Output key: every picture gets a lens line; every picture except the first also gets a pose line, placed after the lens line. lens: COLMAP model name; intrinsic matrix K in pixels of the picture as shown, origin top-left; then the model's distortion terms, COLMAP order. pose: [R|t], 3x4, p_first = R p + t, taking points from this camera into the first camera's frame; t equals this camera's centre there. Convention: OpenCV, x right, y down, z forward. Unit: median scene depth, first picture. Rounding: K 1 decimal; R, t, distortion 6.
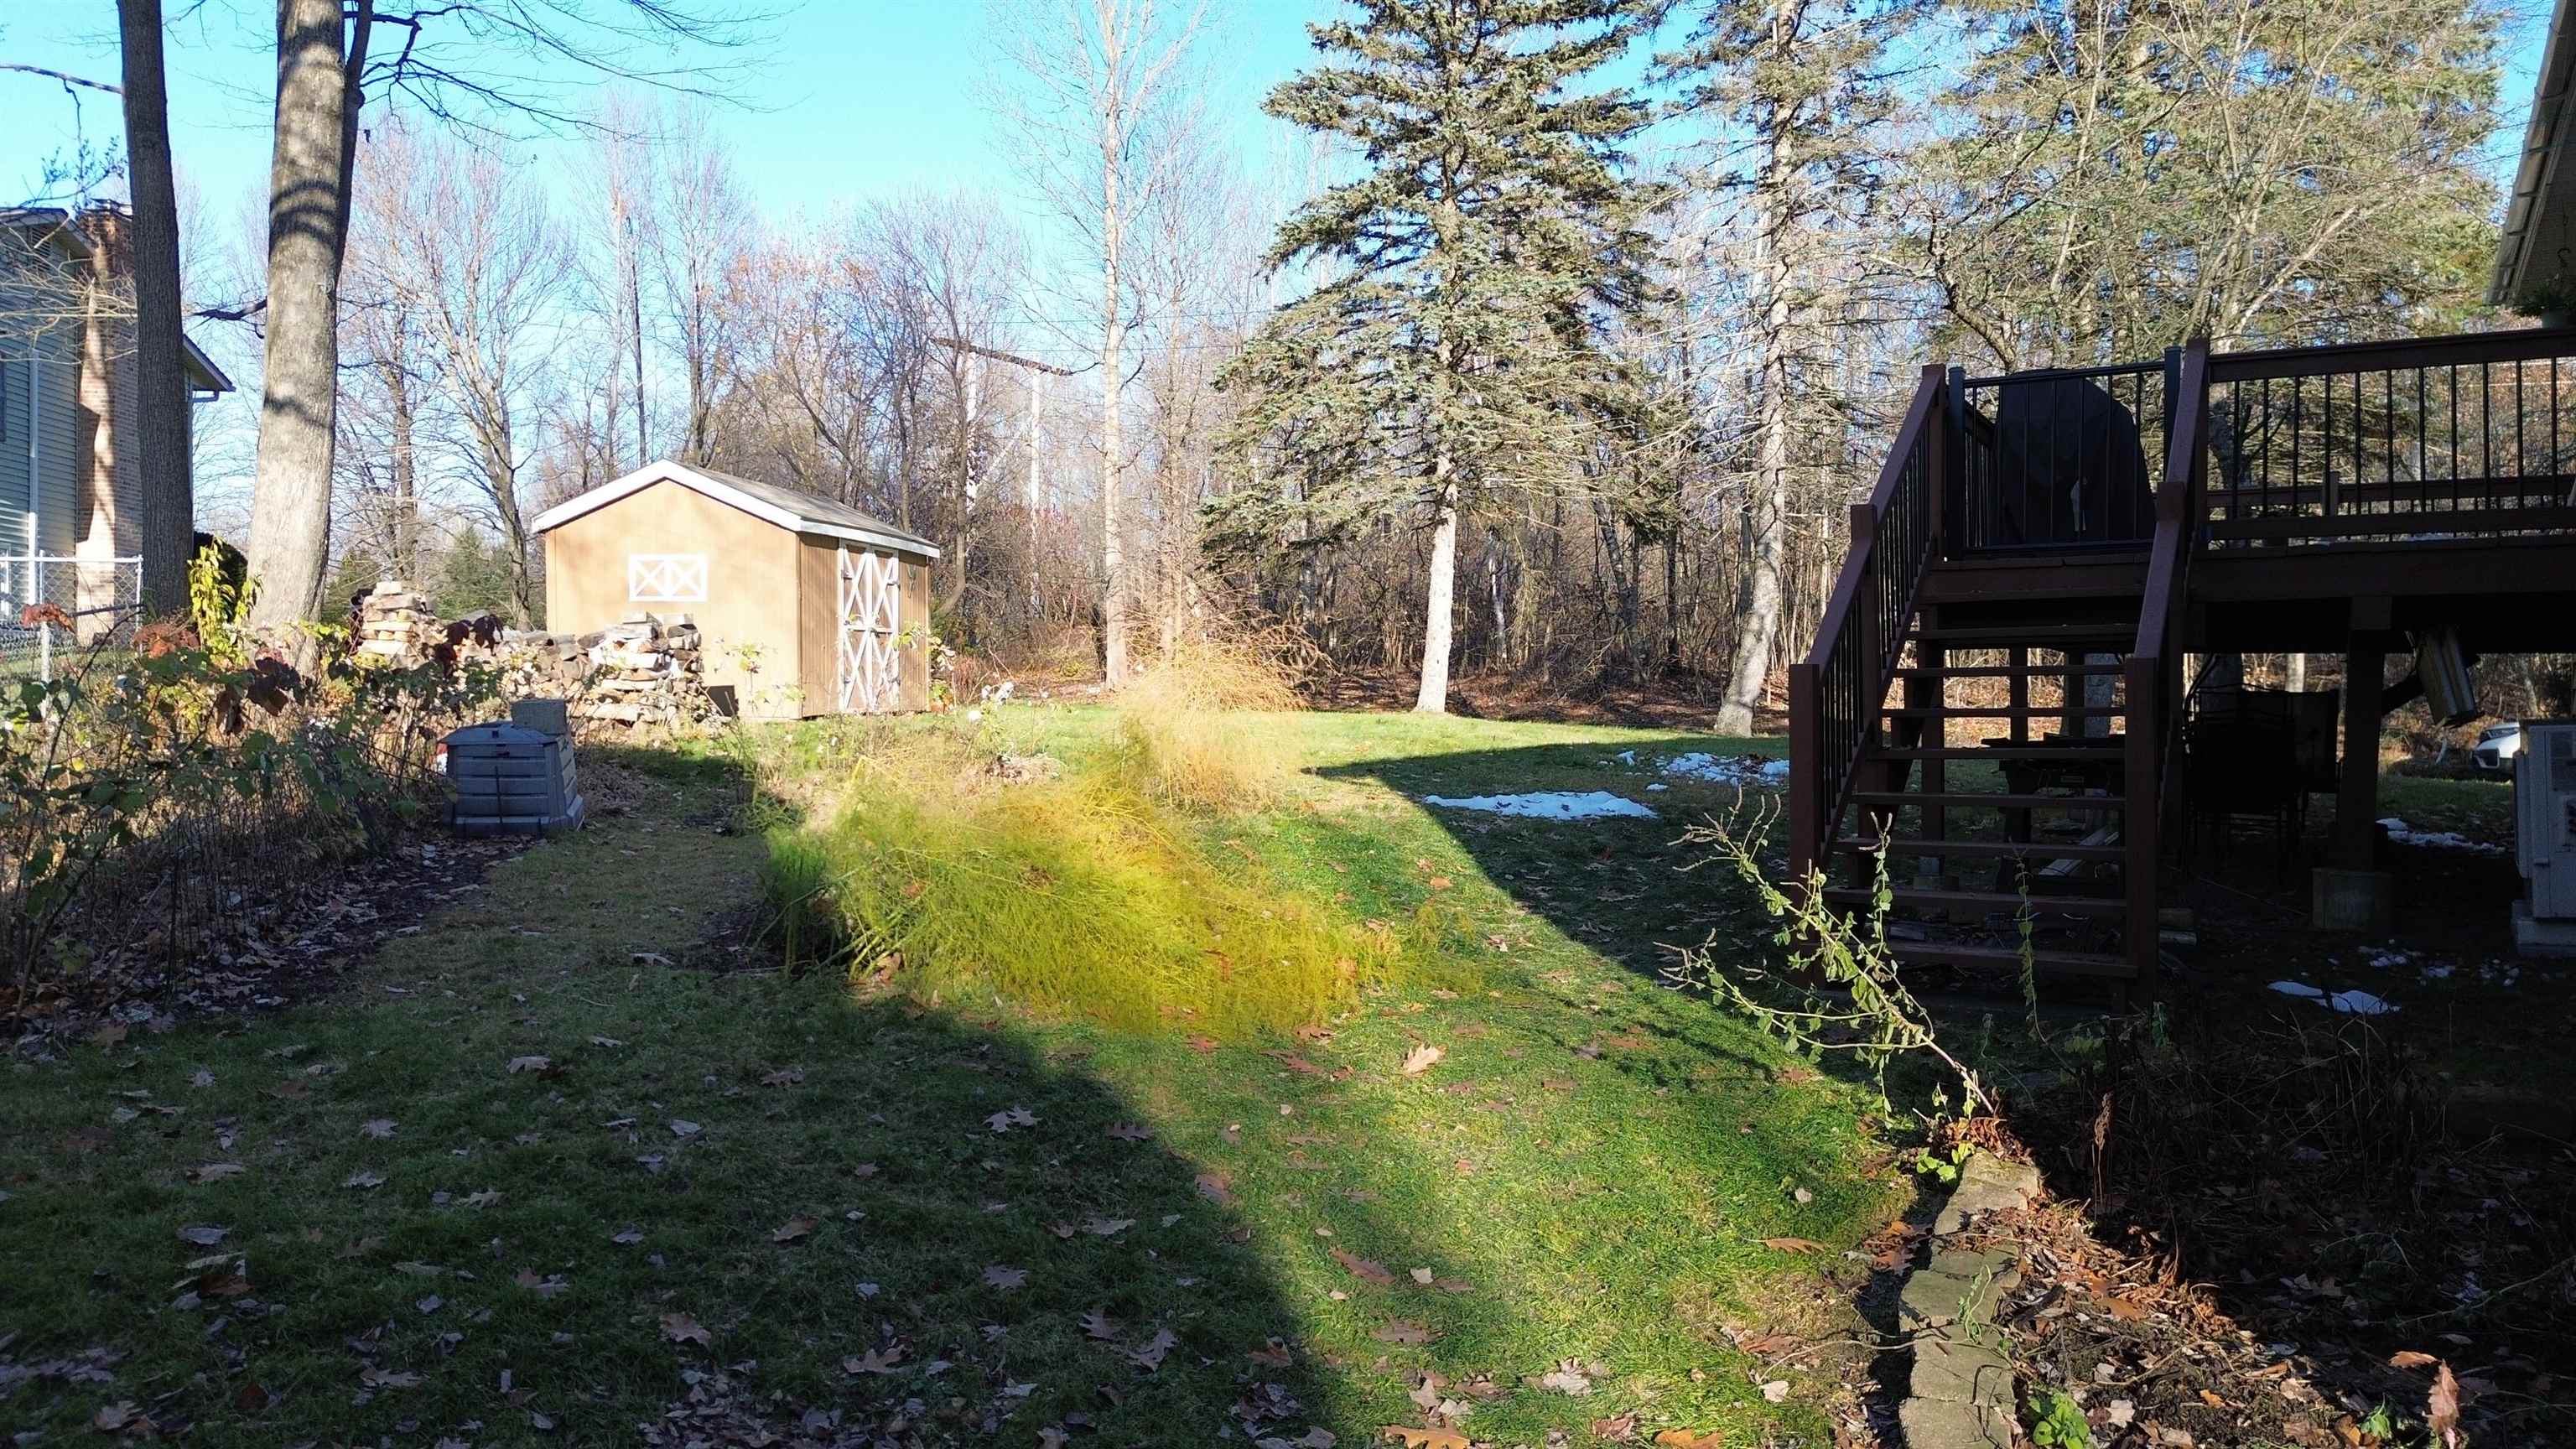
lens RADIAL K [[1823.7, 0, 1288.0], [0, 1823.7, 724.5], [0, 0, 1]] dist [0.004954, -0.000938]
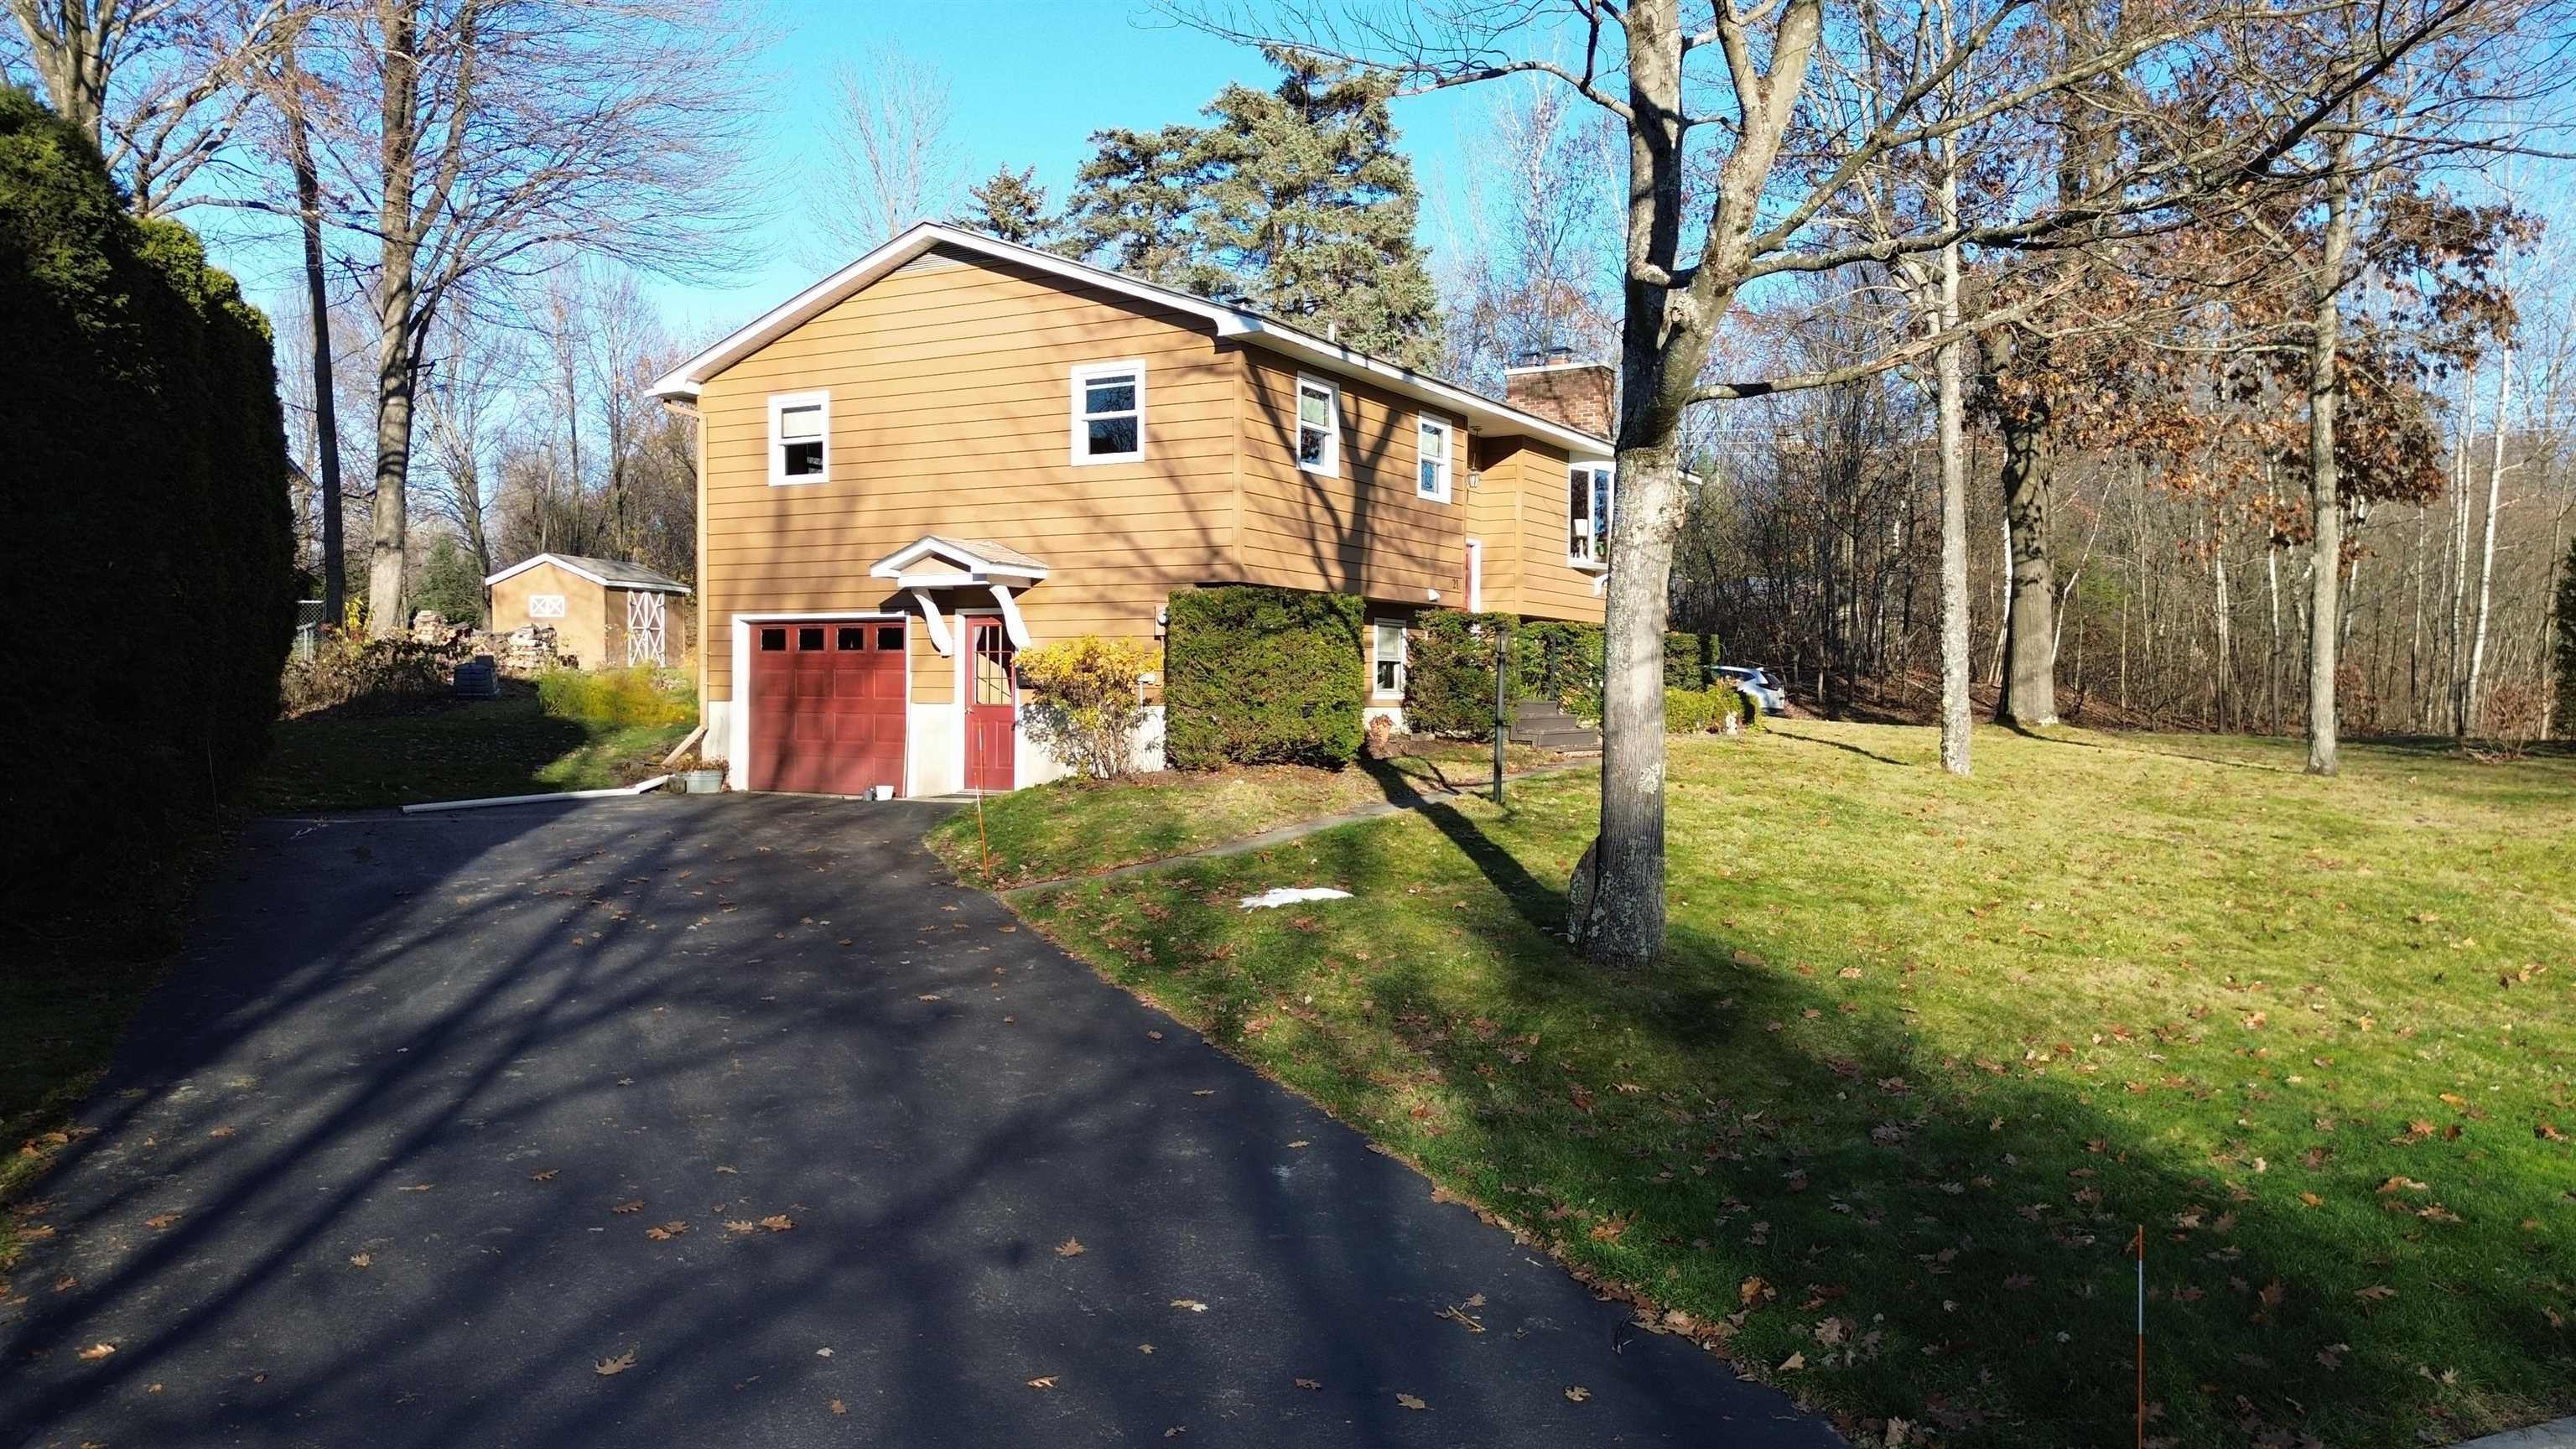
lens RADIAL K [[1756.2, 0, 1286.7], [0, 1756.2, 770.2], [0, 0, 1]] dist [0.004904, 0.002515]
pose [[0.999689, -0.000269, 0.024956, 0.596418], [-0.000597, 0.999398, 0.034695, 0.053032], [-0.024950, -0.034699, 0.999086, -1.376781]]
